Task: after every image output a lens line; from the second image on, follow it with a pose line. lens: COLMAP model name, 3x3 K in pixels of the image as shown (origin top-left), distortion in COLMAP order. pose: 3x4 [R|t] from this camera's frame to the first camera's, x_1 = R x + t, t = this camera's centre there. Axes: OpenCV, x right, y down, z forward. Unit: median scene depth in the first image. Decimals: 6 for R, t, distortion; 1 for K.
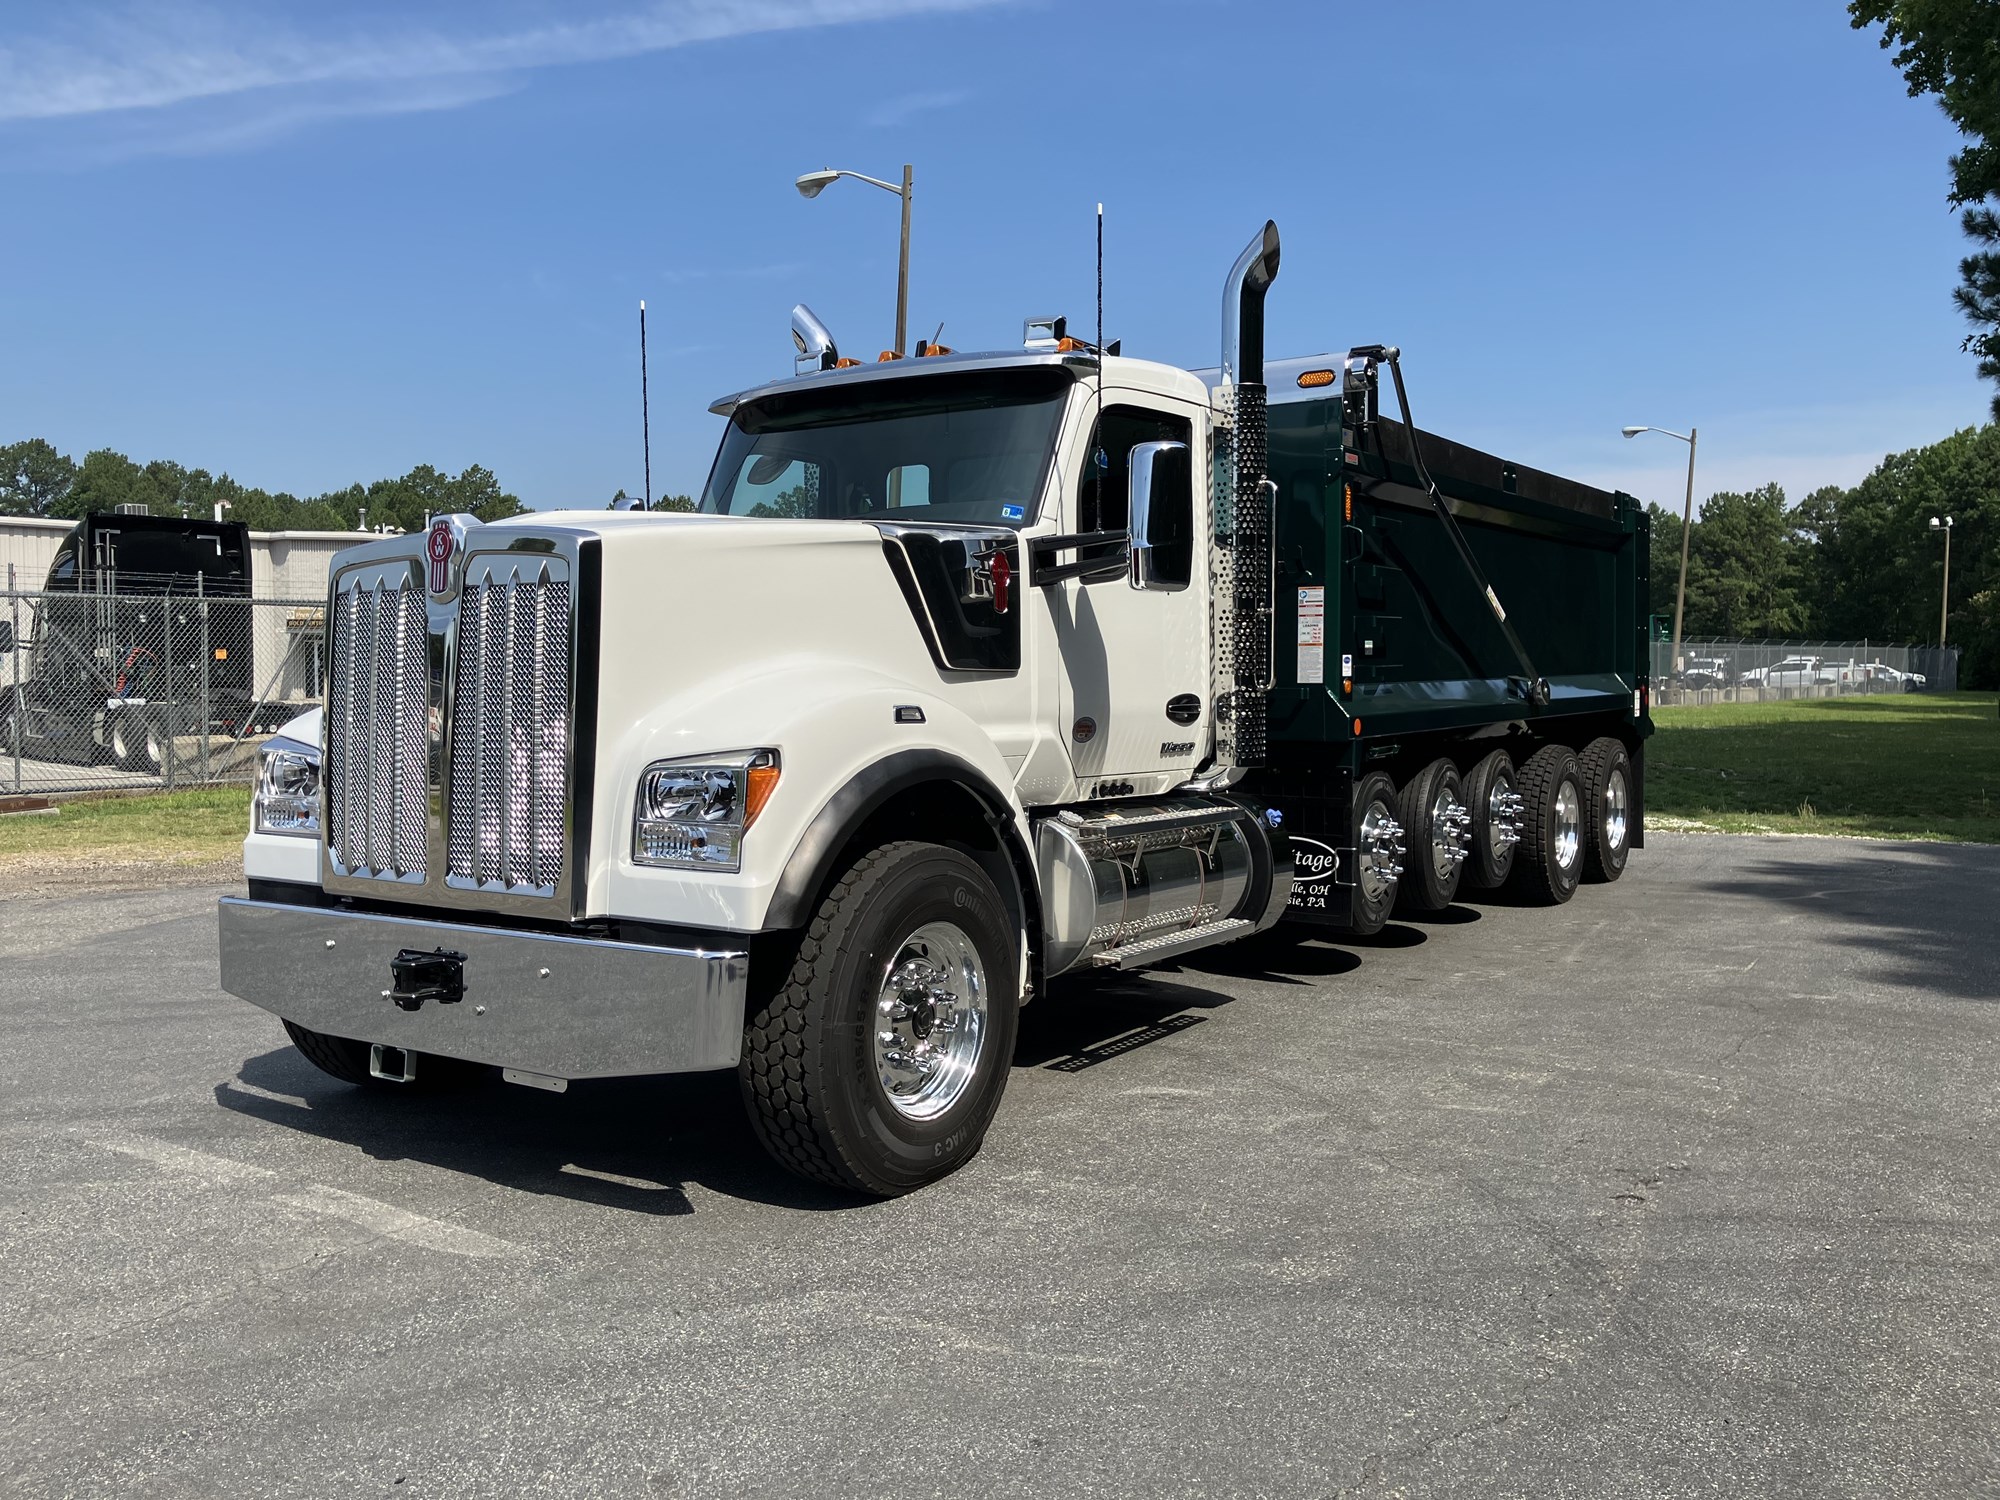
lens RADIAL K [[1663.6, 0, 1010.7], [0, 1663.6, 694.7], [0, 0, 1]] dist [0.015762, 0.007516]
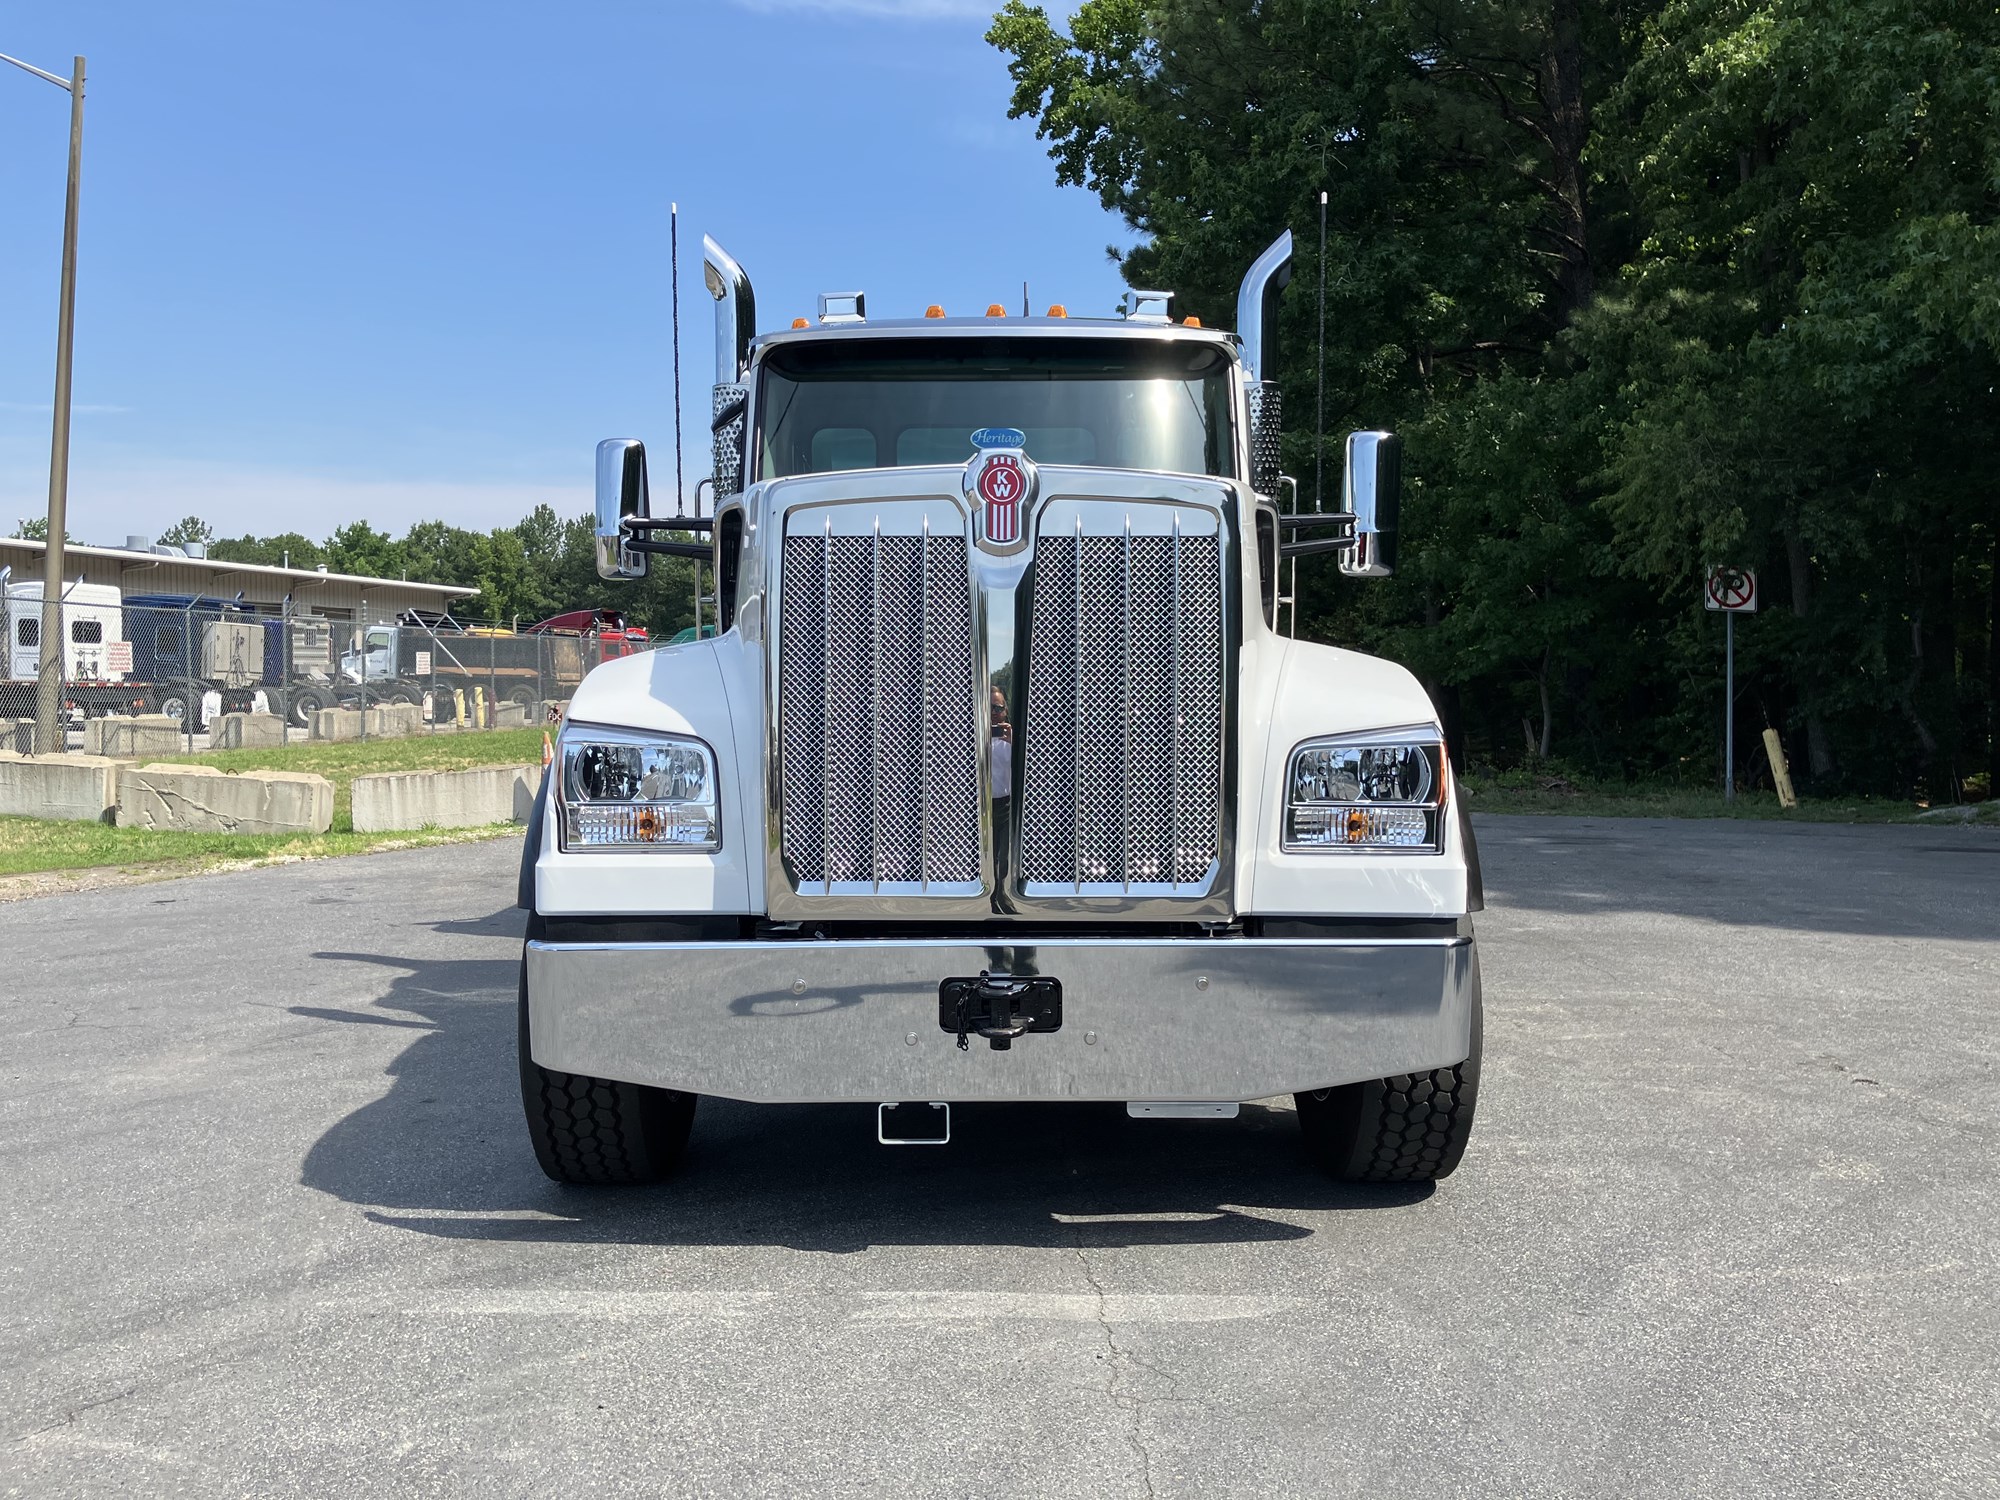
lens RADIAL K [[1663.6, 0, 1026.1], [0, 1663.6, 681.8], [0, 0, 1]] dist [0.015762, 0.007516]
pose [[0.828675, 0.003027, 0.559722, -0.782413], [0.003881, 0.999930, -0.011152, 0.016869], [-0.559717, 0.011414, 0.828605, 0.302253]]
